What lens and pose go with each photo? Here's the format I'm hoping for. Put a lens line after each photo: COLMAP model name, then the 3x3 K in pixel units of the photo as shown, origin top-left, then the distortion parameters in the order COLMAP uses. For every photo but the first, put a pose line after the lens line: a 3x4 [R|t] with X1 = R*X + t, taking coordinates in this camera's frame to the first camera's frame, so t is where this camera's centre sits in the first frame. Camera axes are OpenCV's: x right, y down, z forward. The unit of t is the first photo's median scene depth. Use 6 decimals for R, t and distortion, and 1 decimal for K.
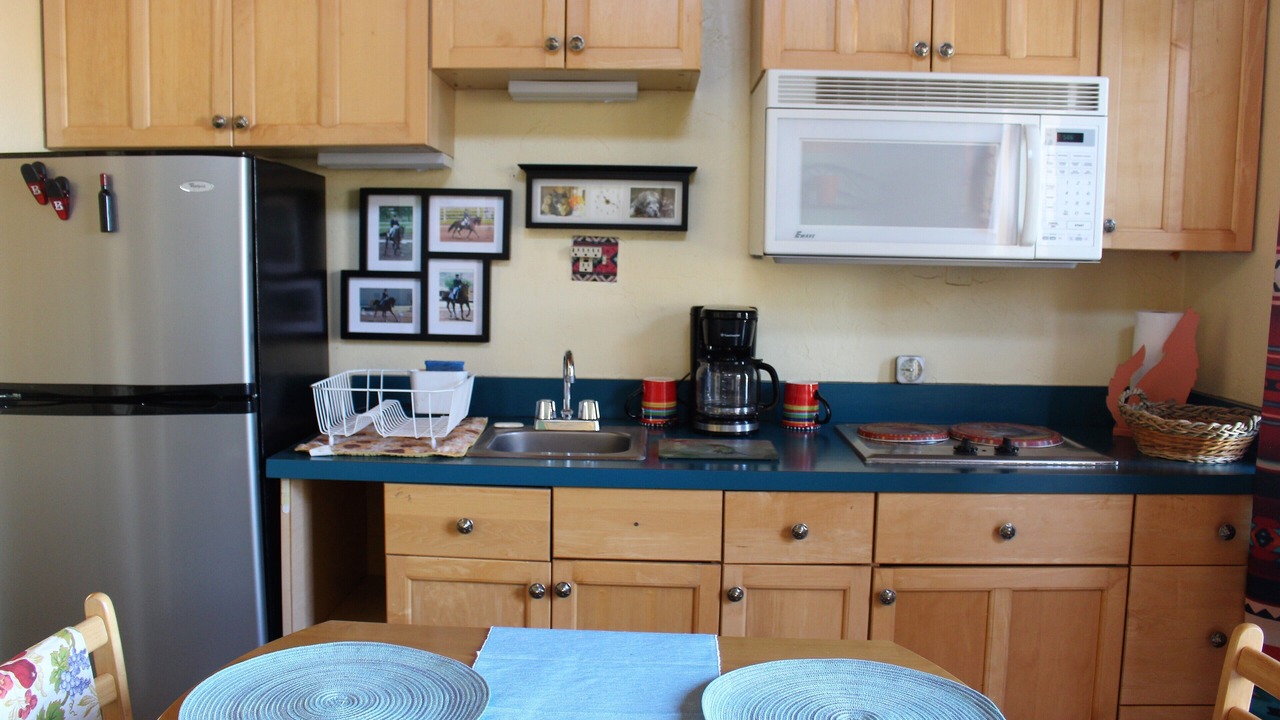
lens RADIAL K [[1077.6, 0, 640.0], [0, 1077.6, 360.0], [0, 0, 1]] dist [-0.214374, 0.222339]
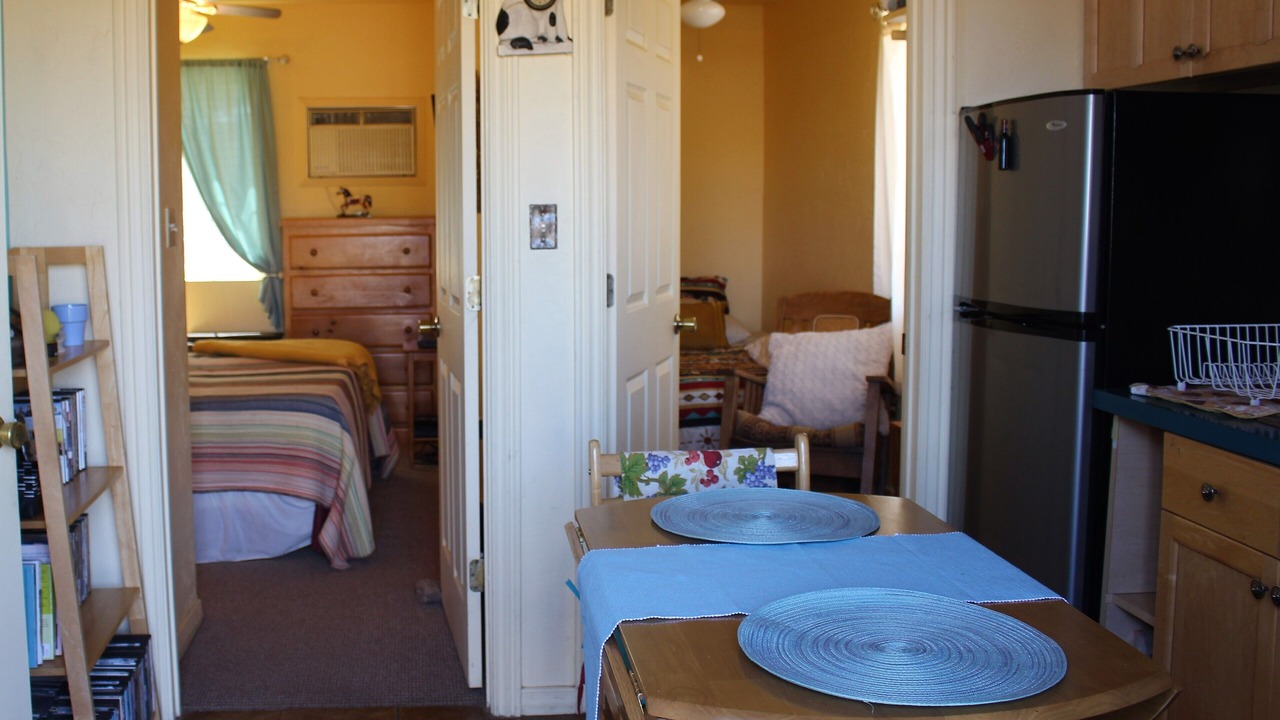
lens RADIAL K [[1412.4, 0, 640.0], [0, 1412.4, 360.0], [0, 0, 1]] dist [-0.005306, 0.007432]
pose [[0.151848, 0.096025, -0.983728, 0.932706], [-0.103221, 0.991368, 0.080837, 0.000918], [0.982999, 0.089266, 0.160449, 0.350714]]
